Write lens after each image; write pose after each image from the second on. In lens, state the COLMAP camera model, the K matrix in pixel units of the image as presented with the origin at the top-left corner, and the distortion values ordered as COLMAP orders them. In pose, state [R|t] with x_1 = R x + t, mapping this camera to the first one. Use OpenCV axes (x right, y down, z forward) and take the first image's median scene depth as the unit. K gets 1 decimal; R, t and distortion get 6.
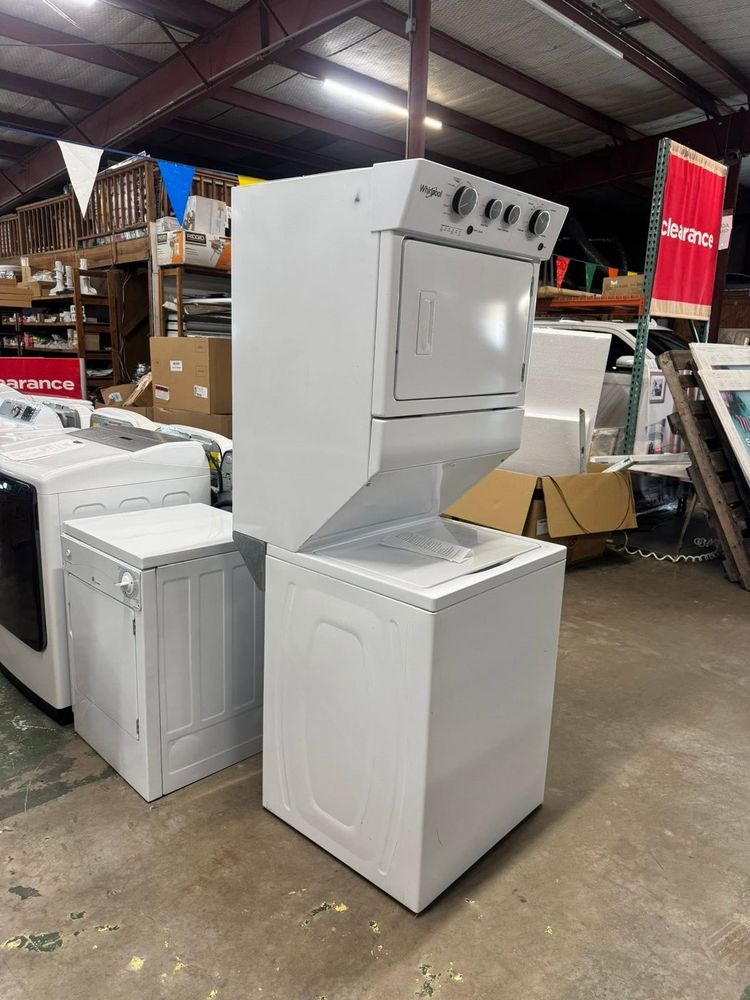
lens RADIAL K [[721.9, 0, 373.1], [0, 721.9, 502.9], [0, 0, 1]] dist [0.011262, -0.018789]
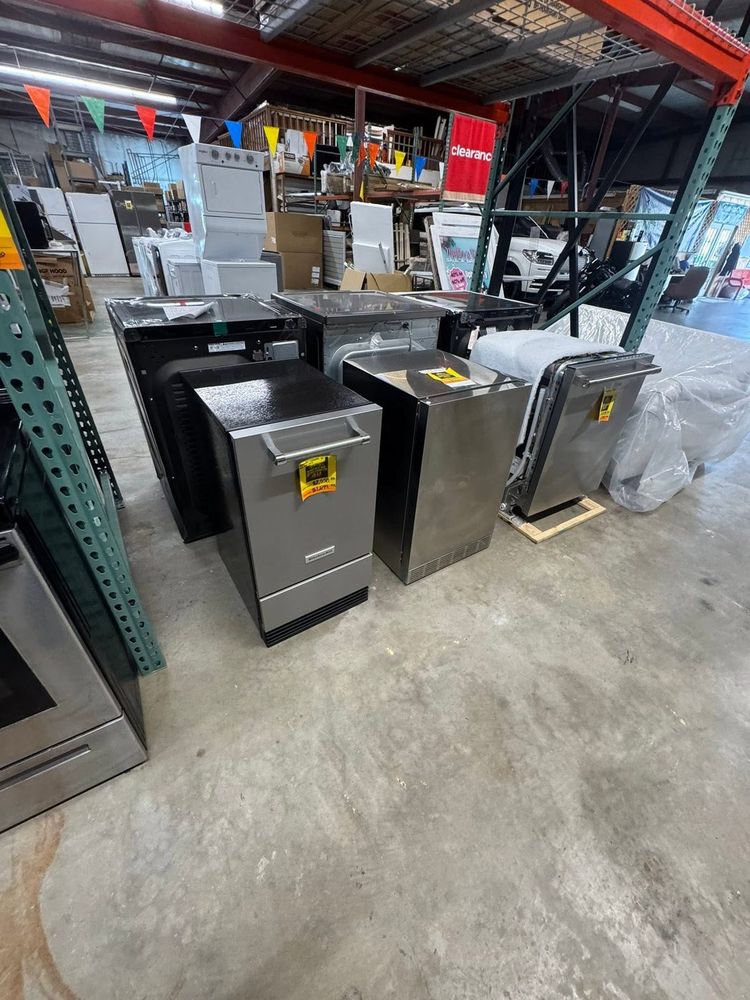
lens RADIAL K [[400.9, 0, 377.0], [0, 400.9, 495.5], [0, 0, 1]] dist [-0.002354, 0.000356]
pose [[0.976548, 0.132170, -0.169954, 0.363078], [-0.063546, 0.931165, 0.359016, 0.109781], [0.205706, -0.339797, 0.917727, -0.332696]]
